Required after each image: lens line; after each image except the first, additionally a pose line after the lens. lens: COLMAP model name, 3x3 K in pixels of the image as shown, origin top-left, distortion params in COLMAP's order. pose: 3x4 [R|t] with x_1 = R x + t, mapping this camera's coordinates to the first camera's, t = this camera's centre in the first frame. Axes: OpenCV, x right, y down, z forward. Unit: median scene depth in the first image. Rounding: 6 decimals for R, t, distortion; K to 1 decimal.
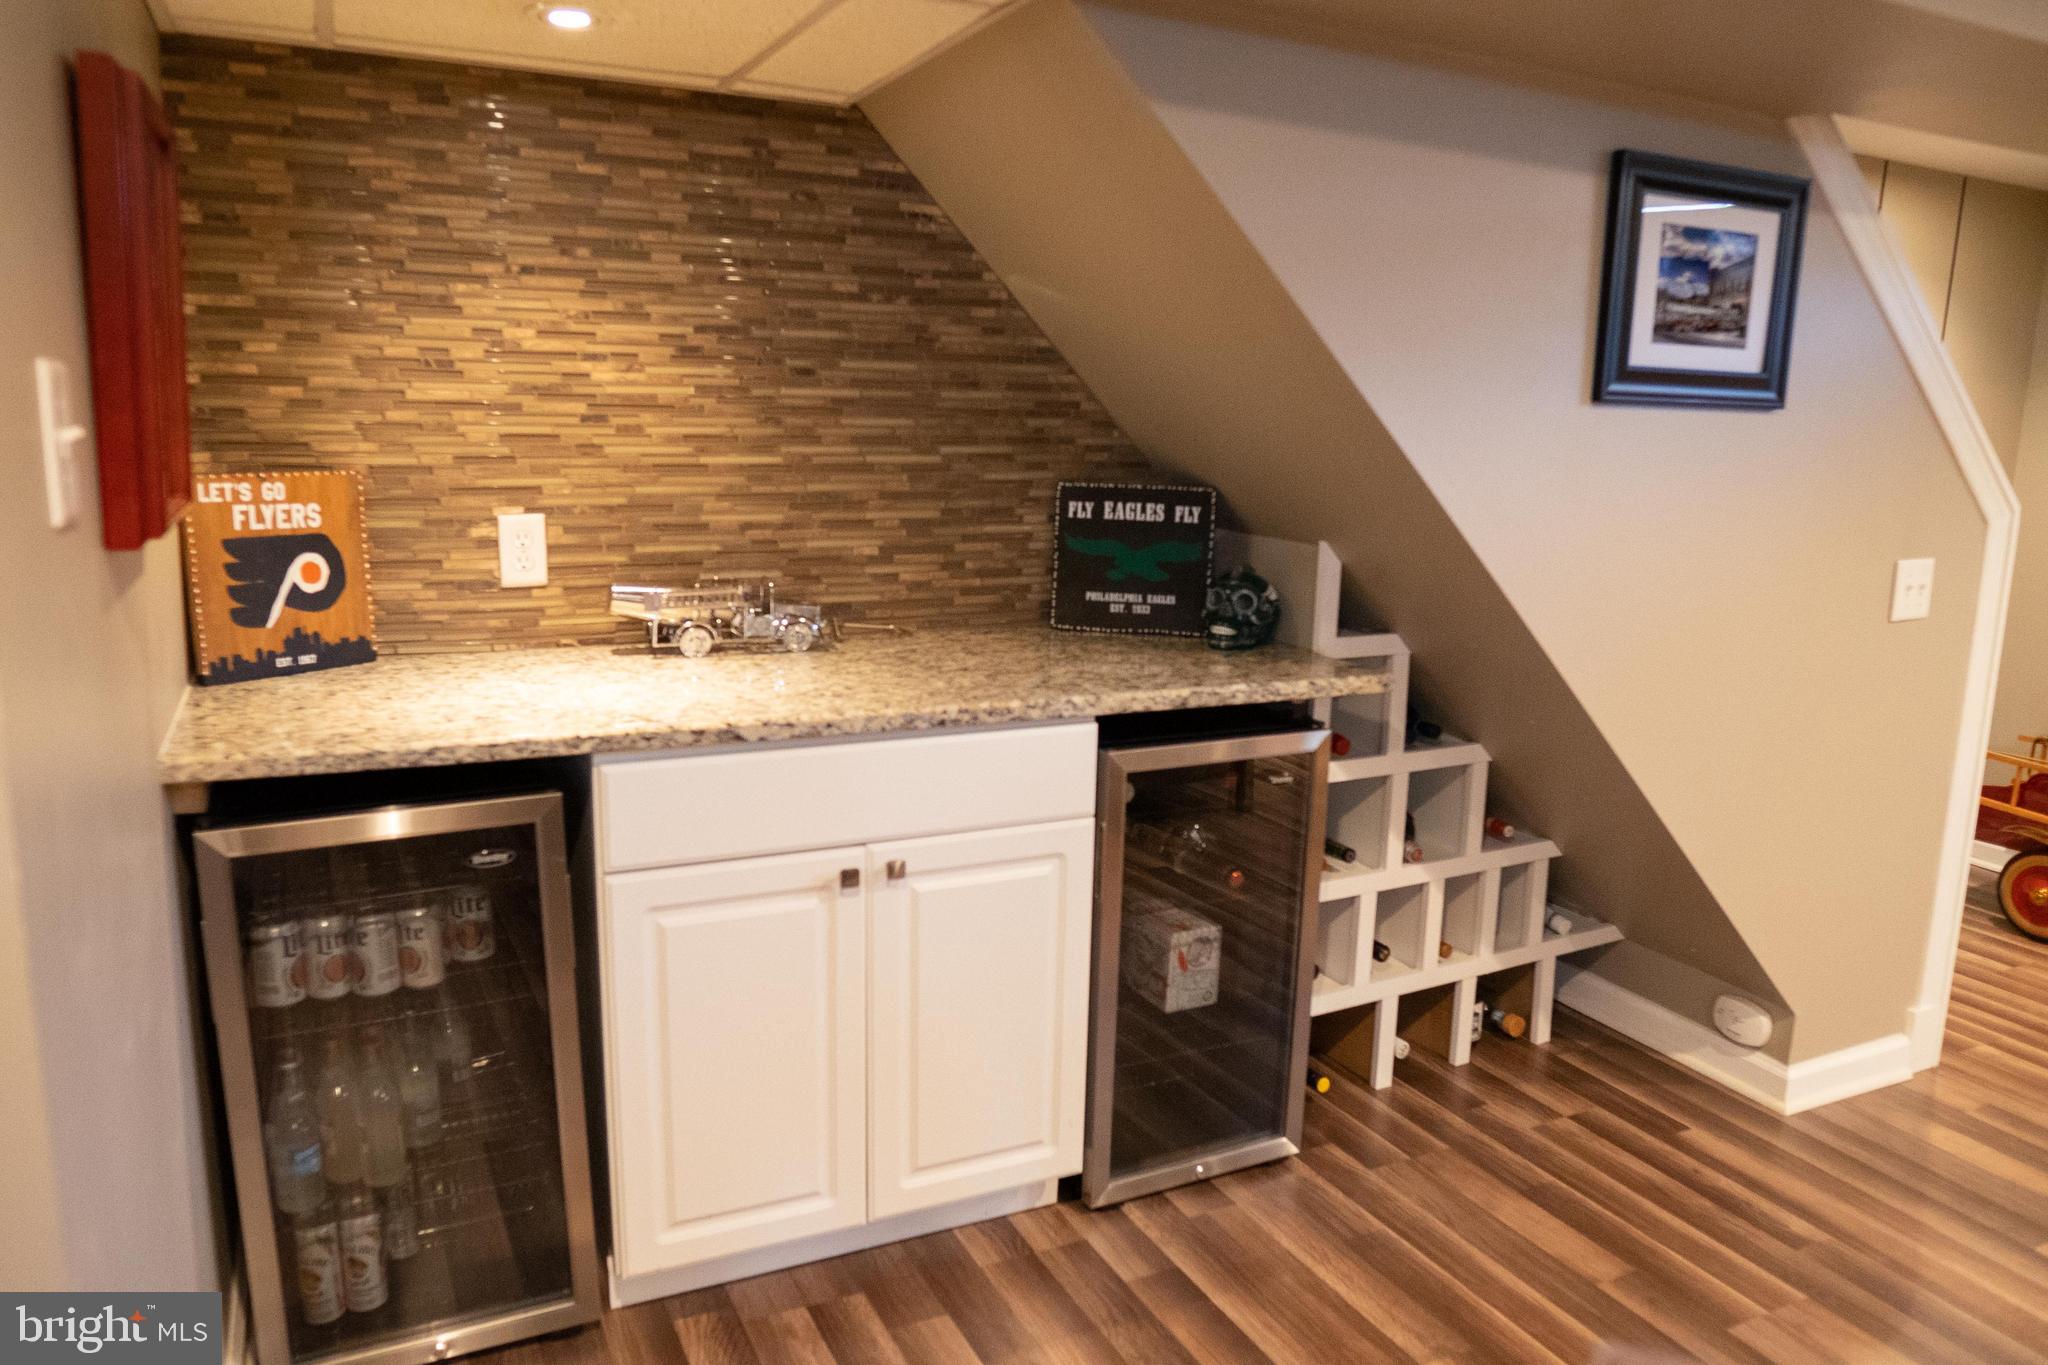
lens RADIAL K [[1434.3, 0, 1022.8], [0, 1434.3, 676.3], [0, 0, 1]] dist [-0.112274, 0.070406]
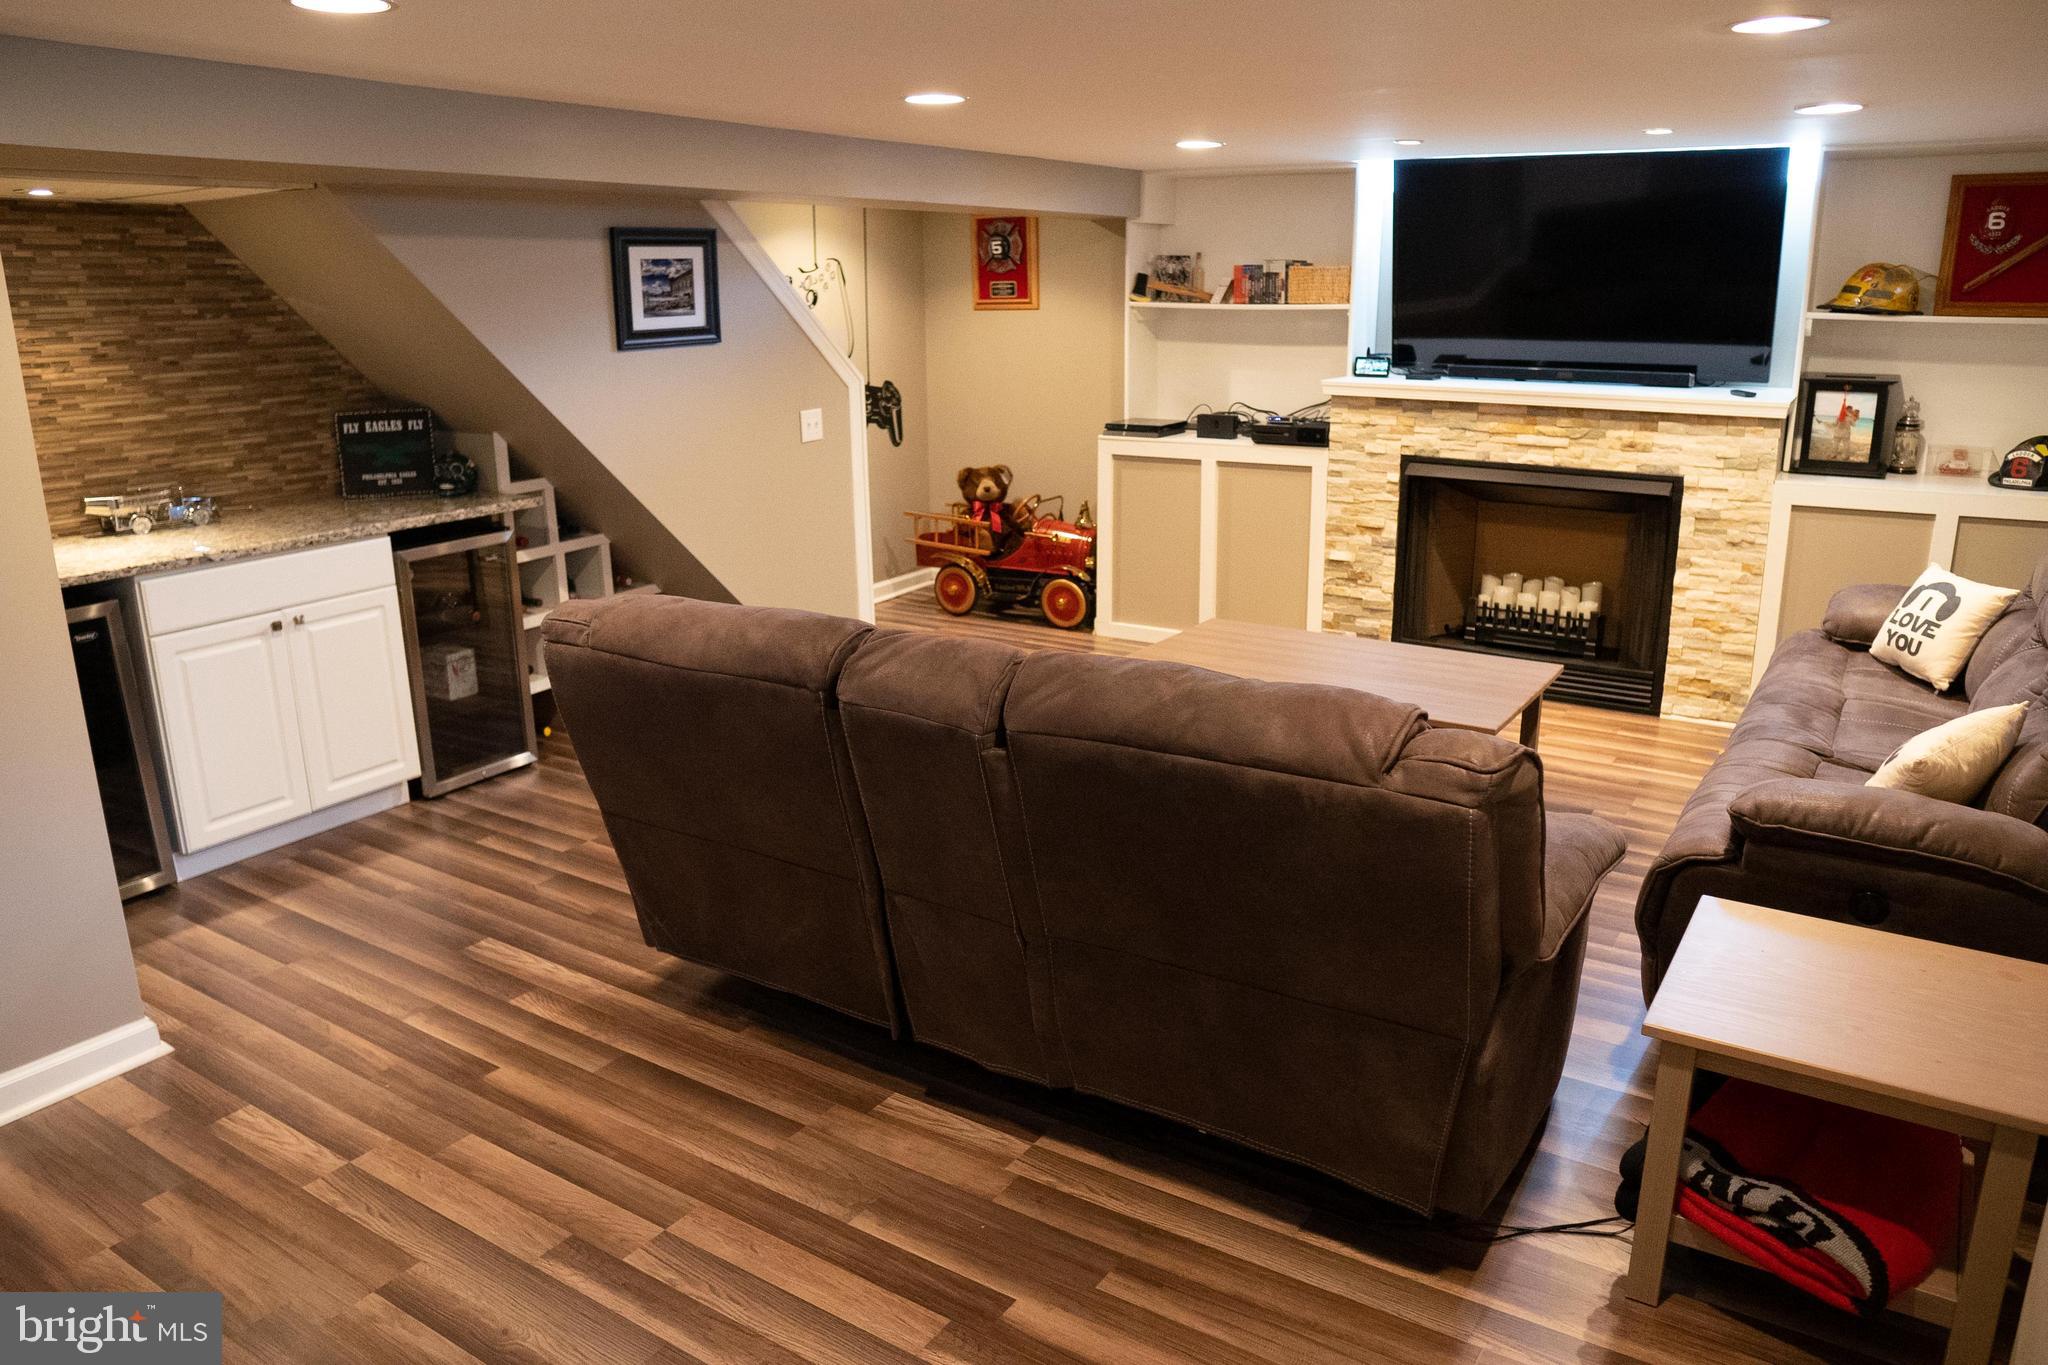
lens RADIAL K [[1434.3, 0, 1022.8], [0, 1434.3, 676.3], [0, 0, 1]] dist [-0.112274, 0.070406]
pose [[0.855362, -0.171607, 0.488781, -0.157801], [0.129630, 0.984423, 0.118772, 0.092032], [-0.501550, -0.038232, 0.864284, -0.971568]]
